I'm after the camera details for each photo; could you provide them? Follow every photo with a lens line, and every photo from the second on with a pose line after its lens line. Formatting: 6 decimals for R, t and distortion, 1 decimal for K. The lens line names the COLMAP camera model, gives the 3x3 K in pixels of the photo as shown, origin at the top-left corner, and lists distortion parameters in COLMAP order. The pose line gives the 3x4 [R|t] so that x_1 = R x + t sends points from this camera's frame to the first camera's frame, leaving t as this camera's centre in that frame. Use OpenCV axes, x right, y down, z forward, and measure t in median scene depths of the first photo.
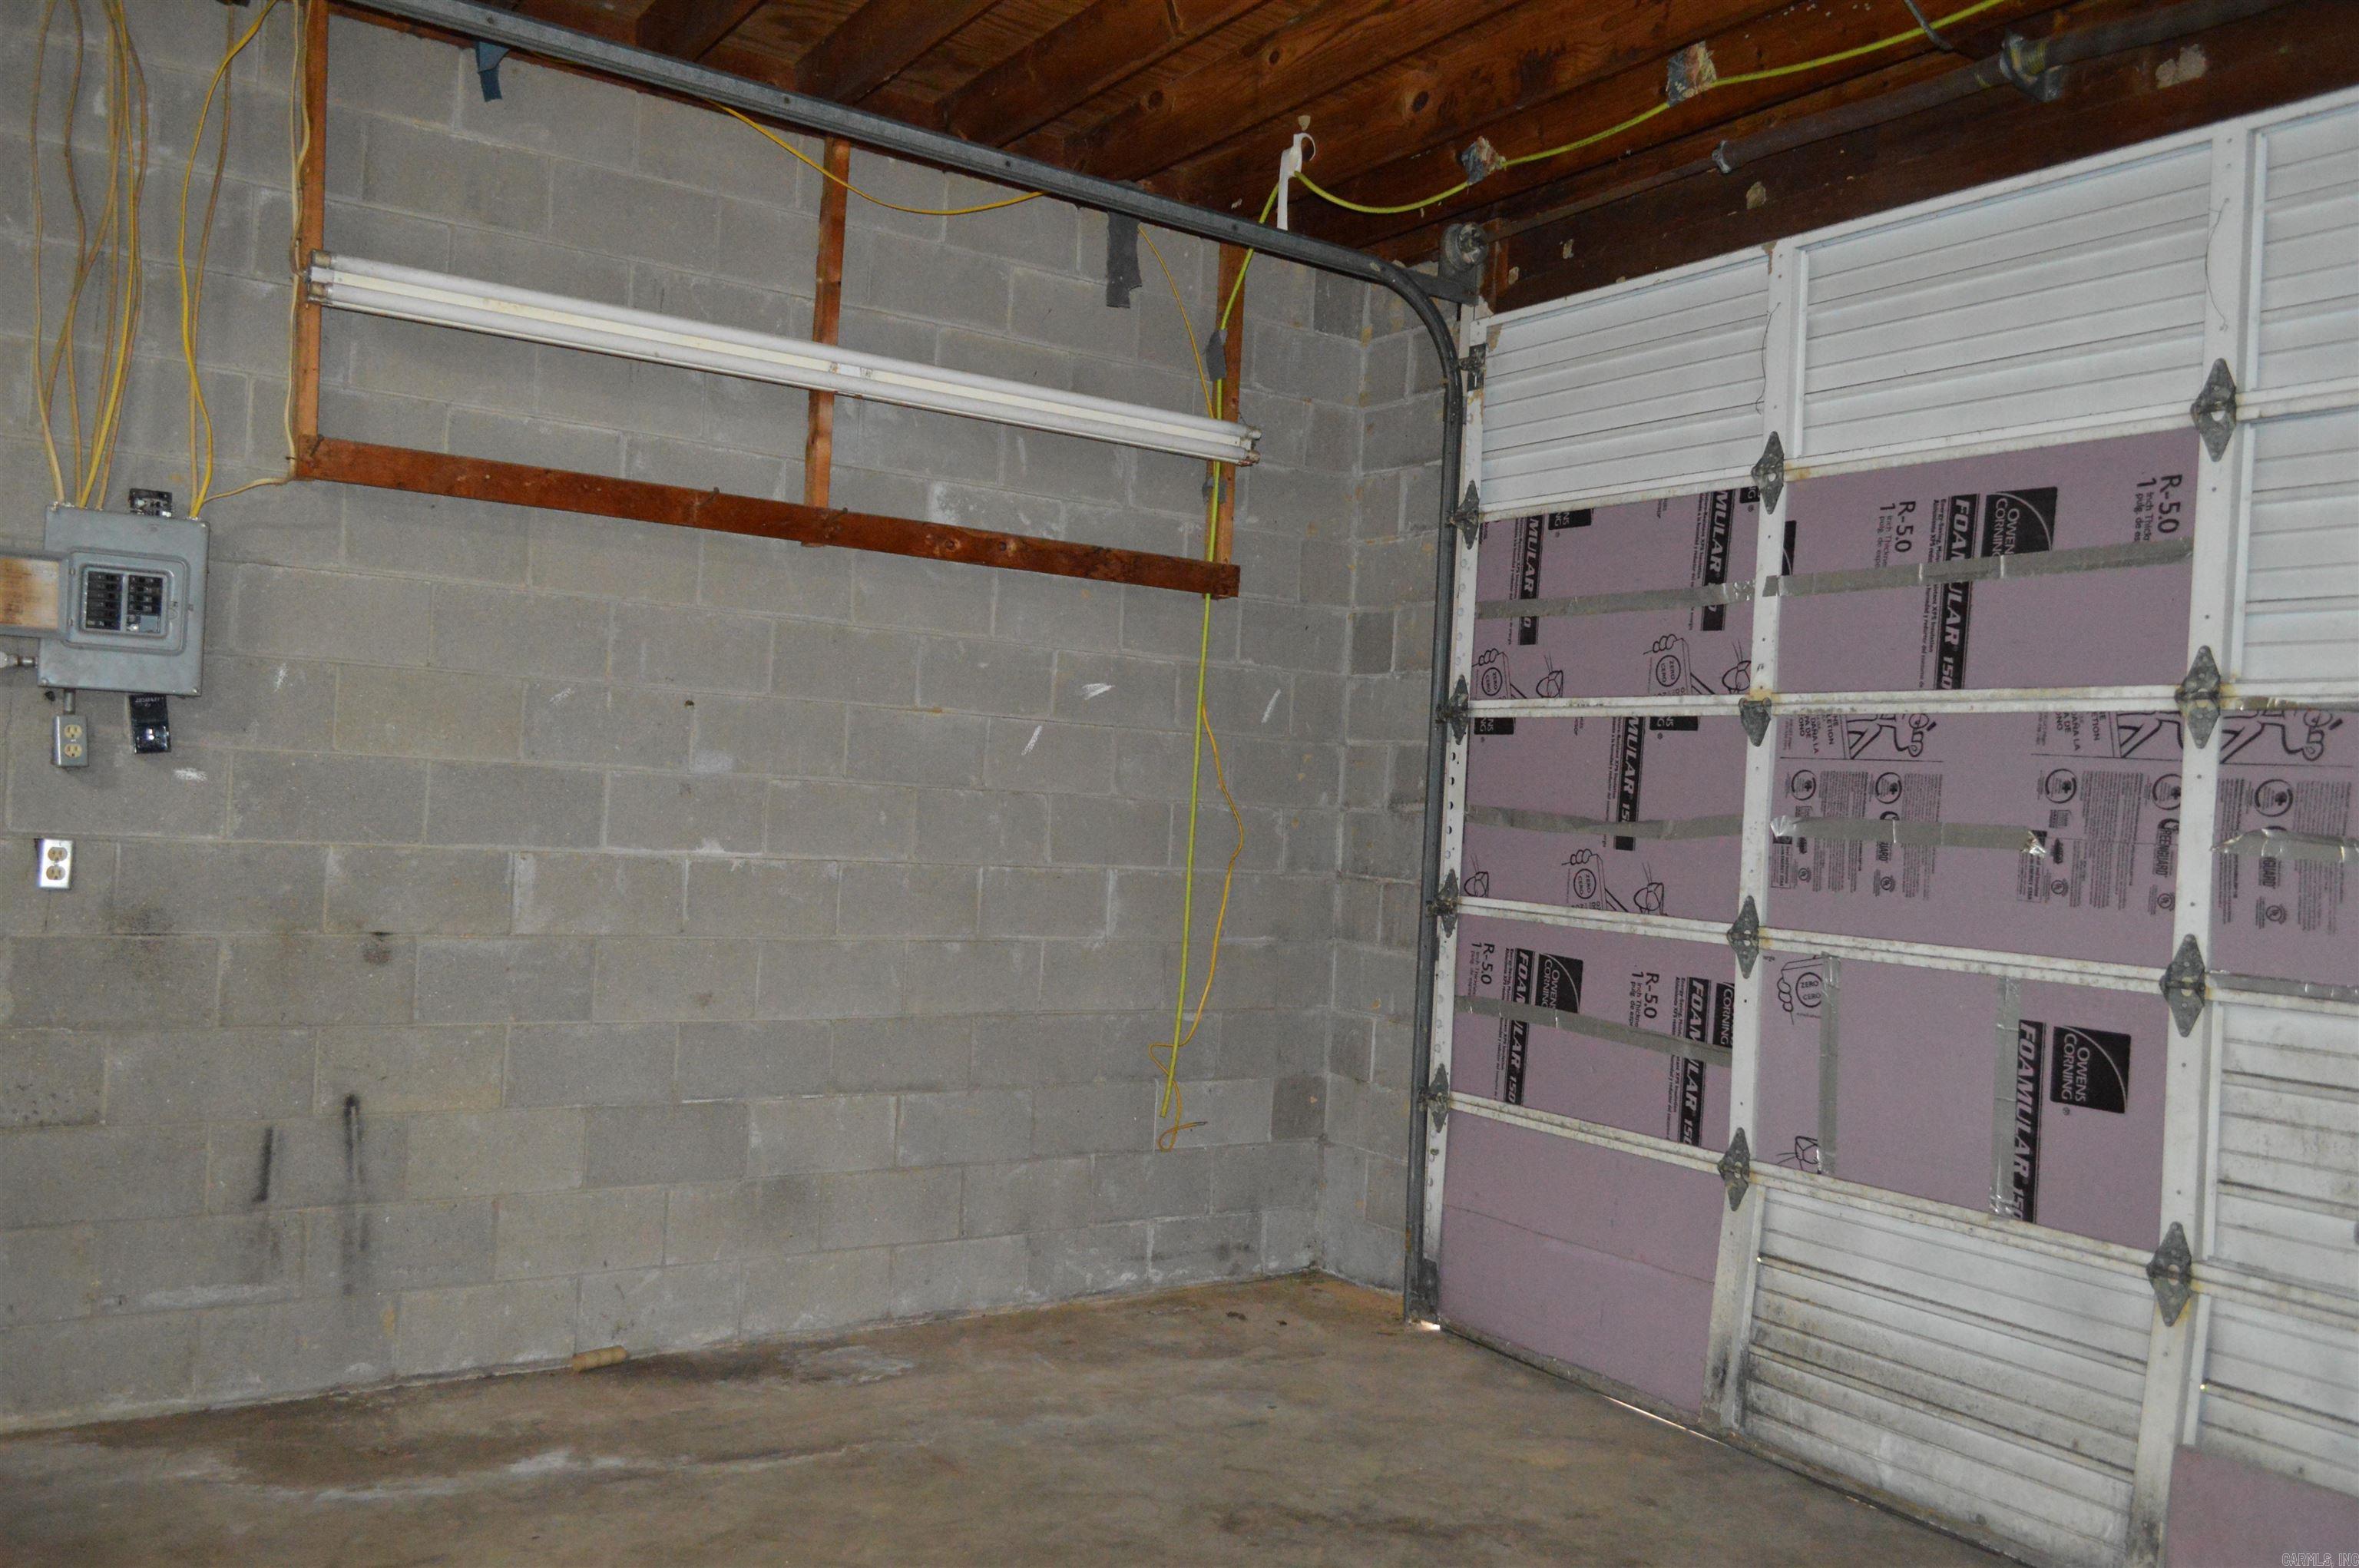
lens RADIAL K [[1872.7, 0, 1170.5], [0, 1872.7, 794.6], [0, 0, 1]] dist [-0.010577, 0.004545]
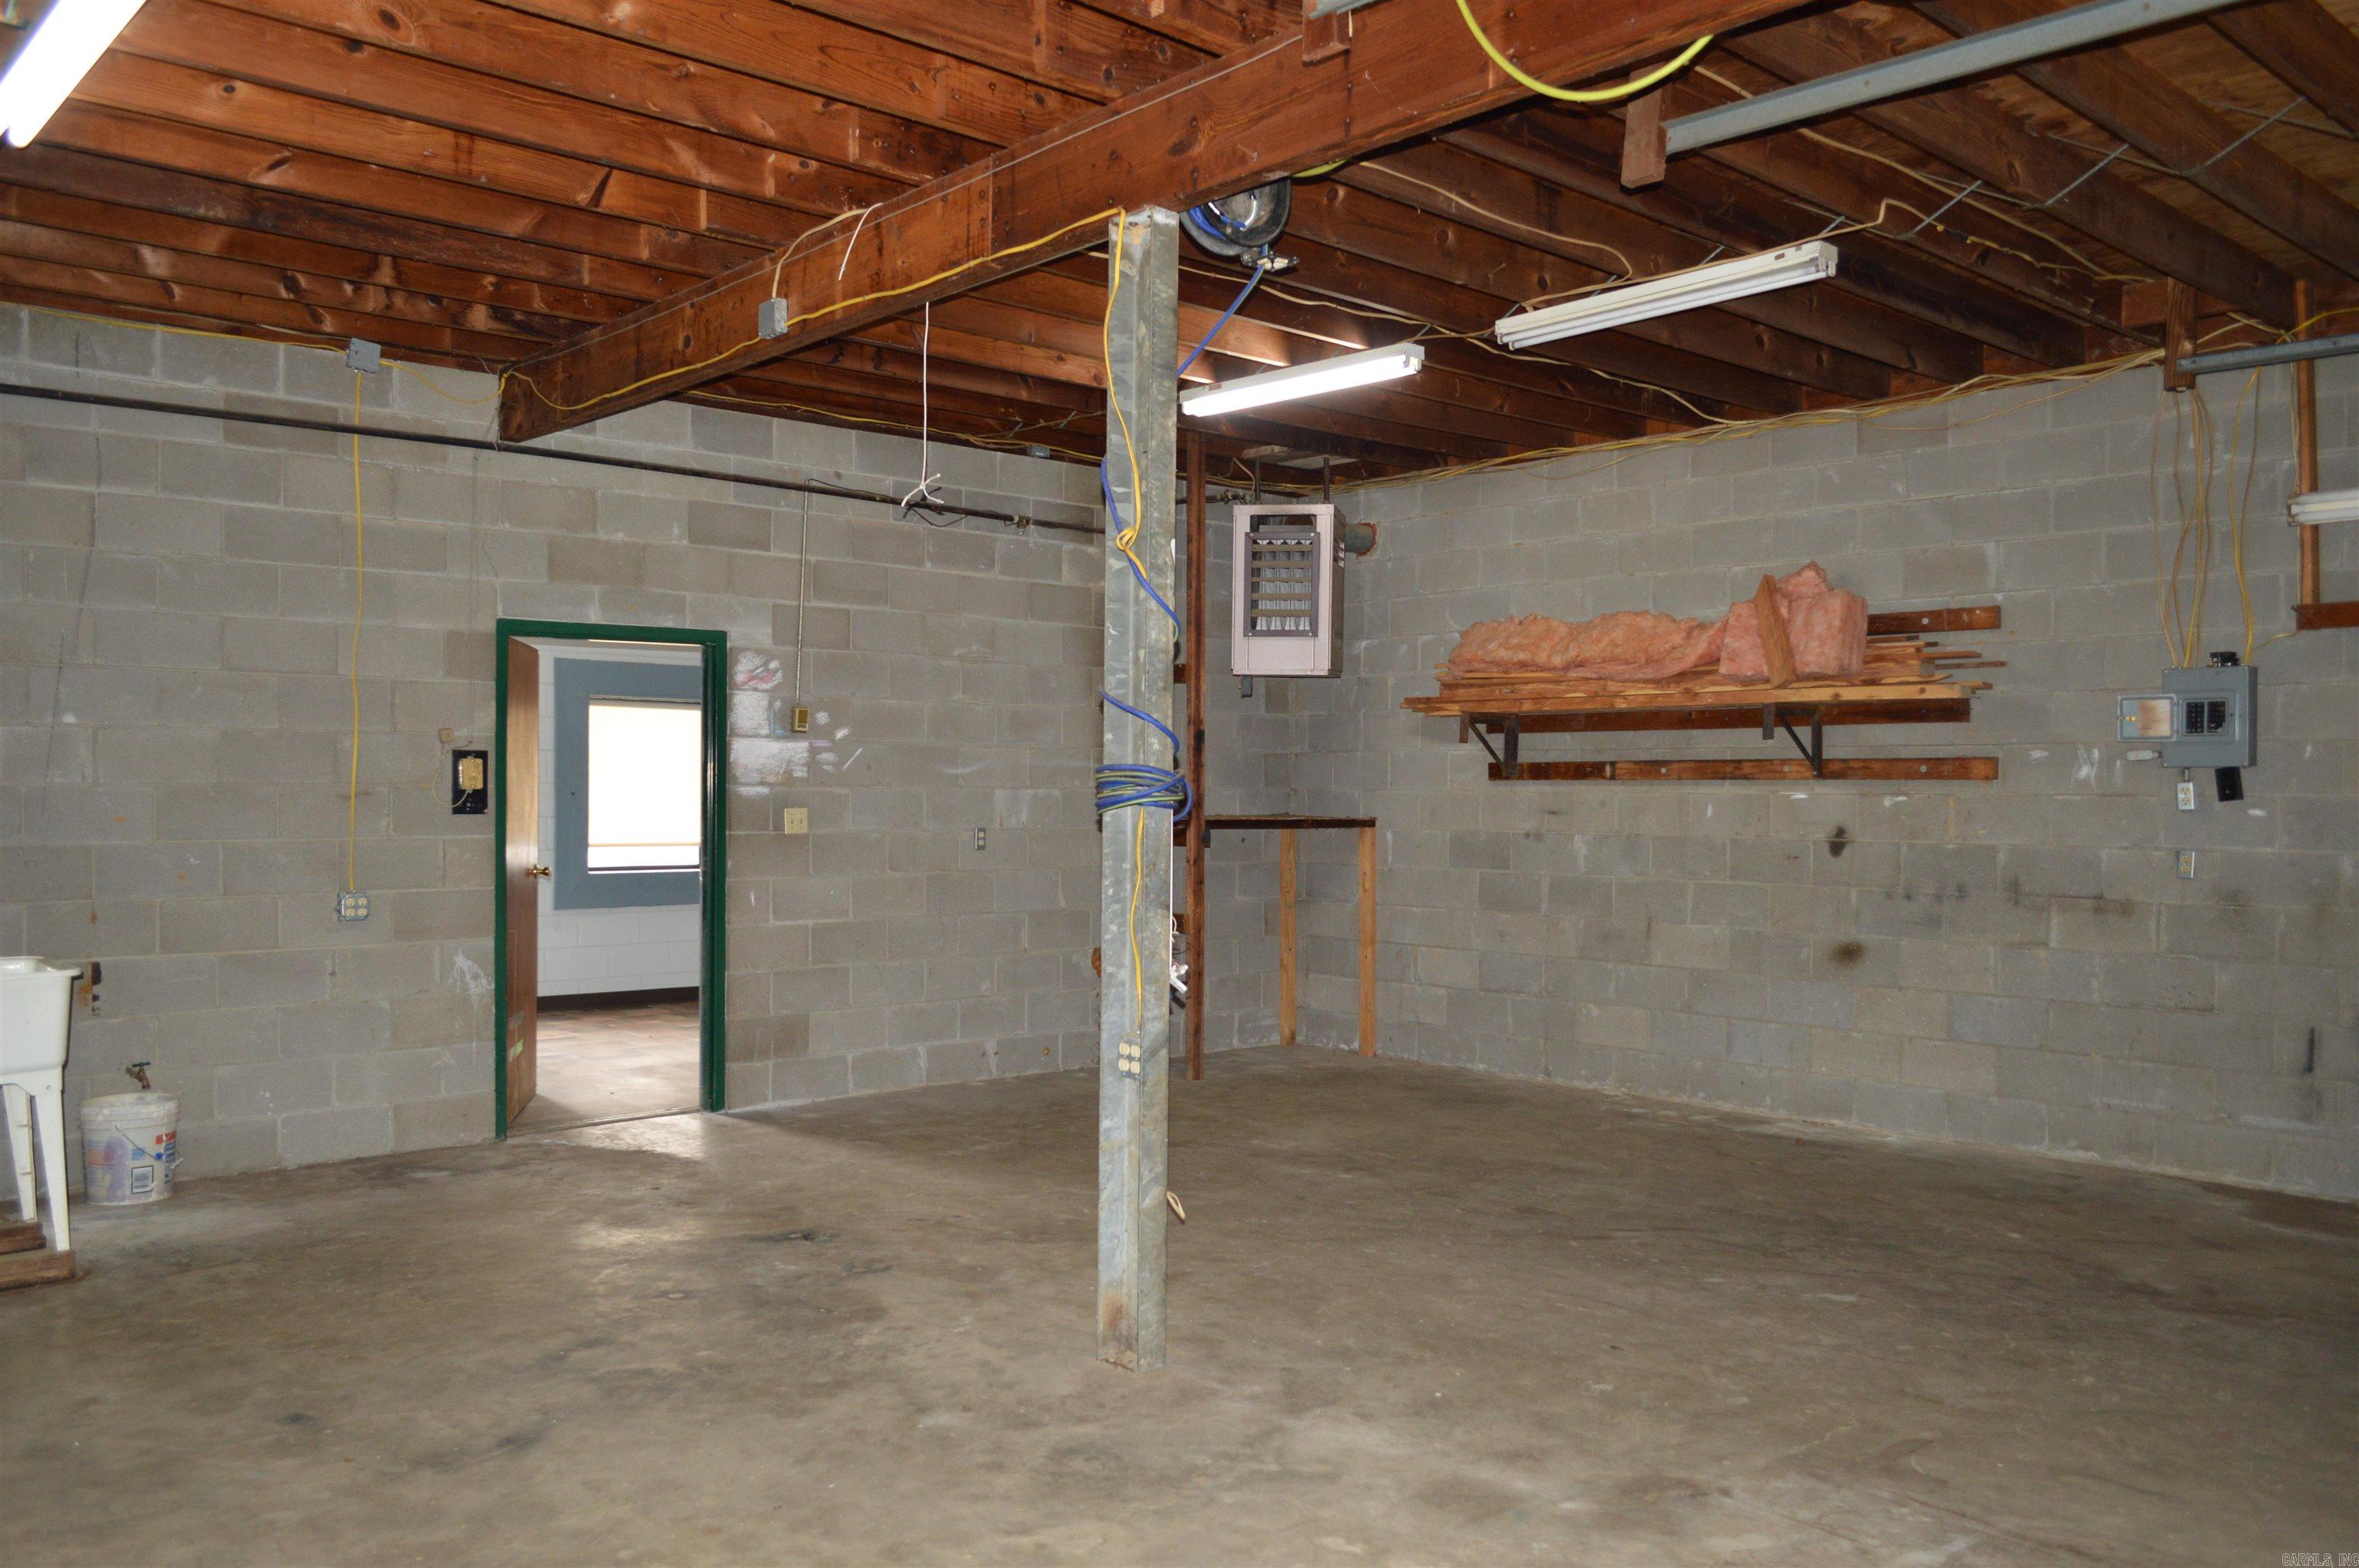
lens RADIAL K [[1872.7, 0, 1187.2], [0, 1872.7, 799.3], [0, 0, 1]] dist [-0.010577, 0.004545]
pose [[0.146792, -0.047524, -0.988025, 0.951420], [0.004192, 0.998866, -0.047422, 0.050364], [0.989158, 0.002819, 0.146825, -0.202001]]
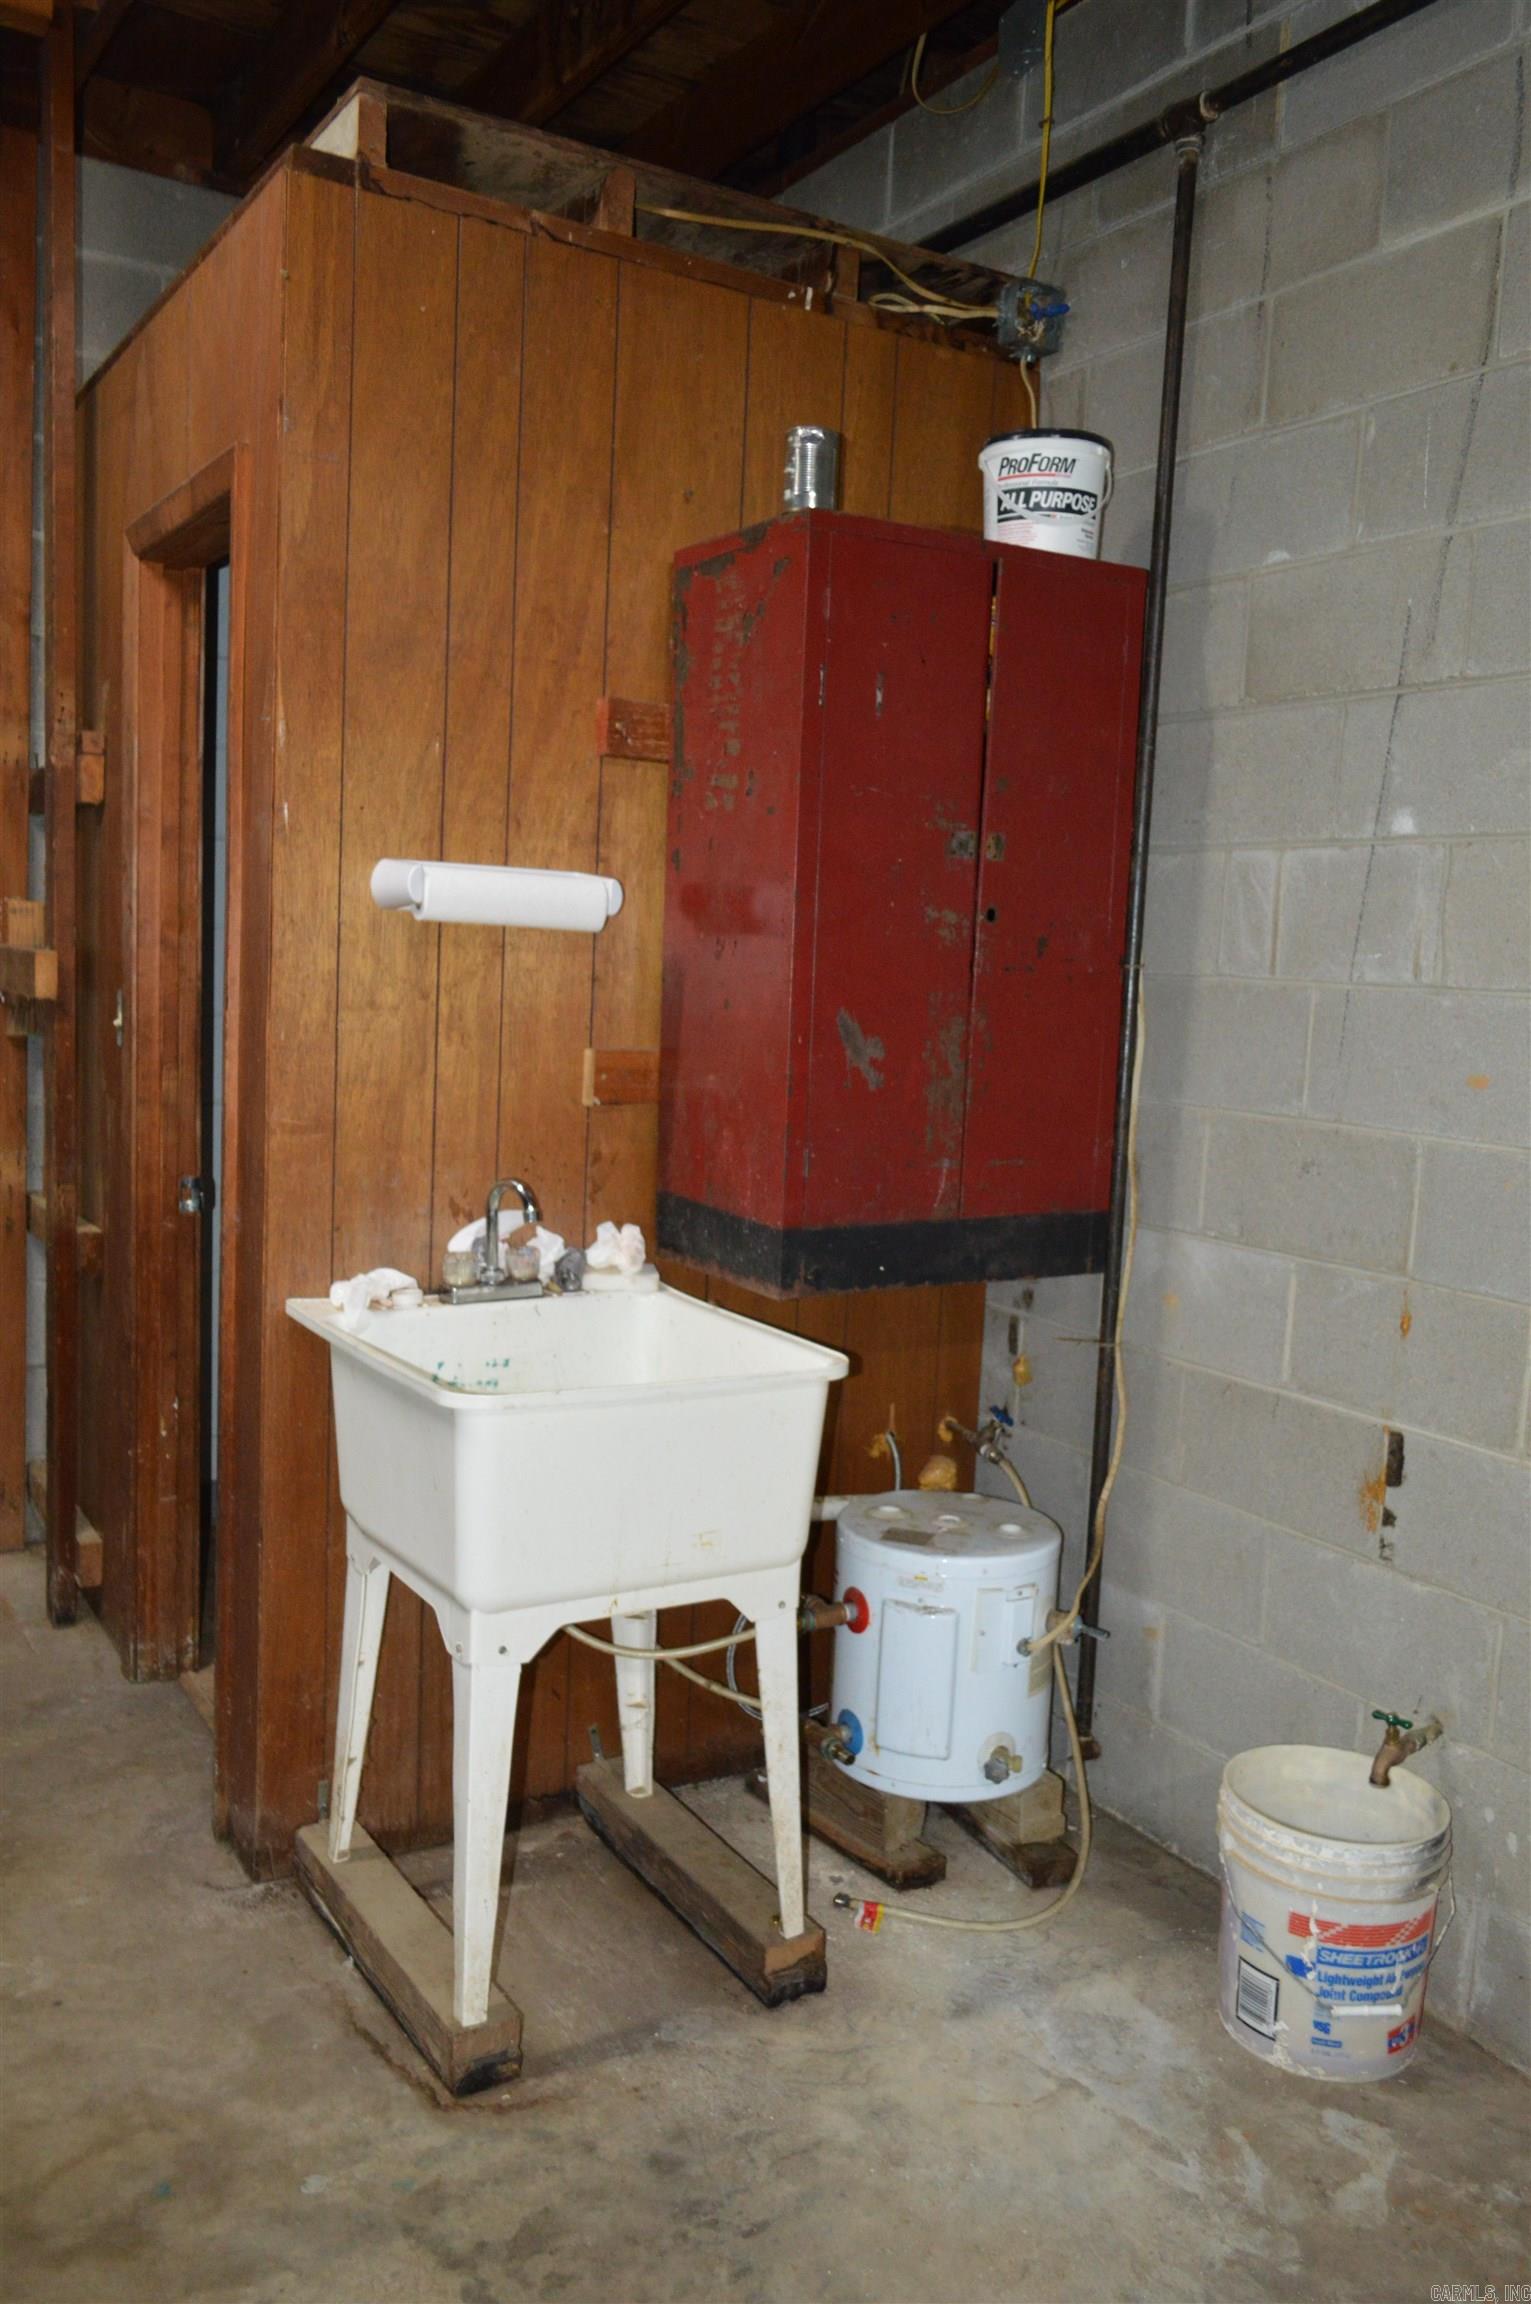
lens RADIAL K [[1829.0, 0, 775.2], [0, 1829.0, 1164.5], [0, 0, 1]] dist [-0.010577, 0.004545]
pose [[-0.994200, -0.105701, 0.019848, -0.486238], [-0.102955, 0.988747, 0.108531, -0.023585], [-0.031096, 0.105858, -0.993895, -0.265064]]
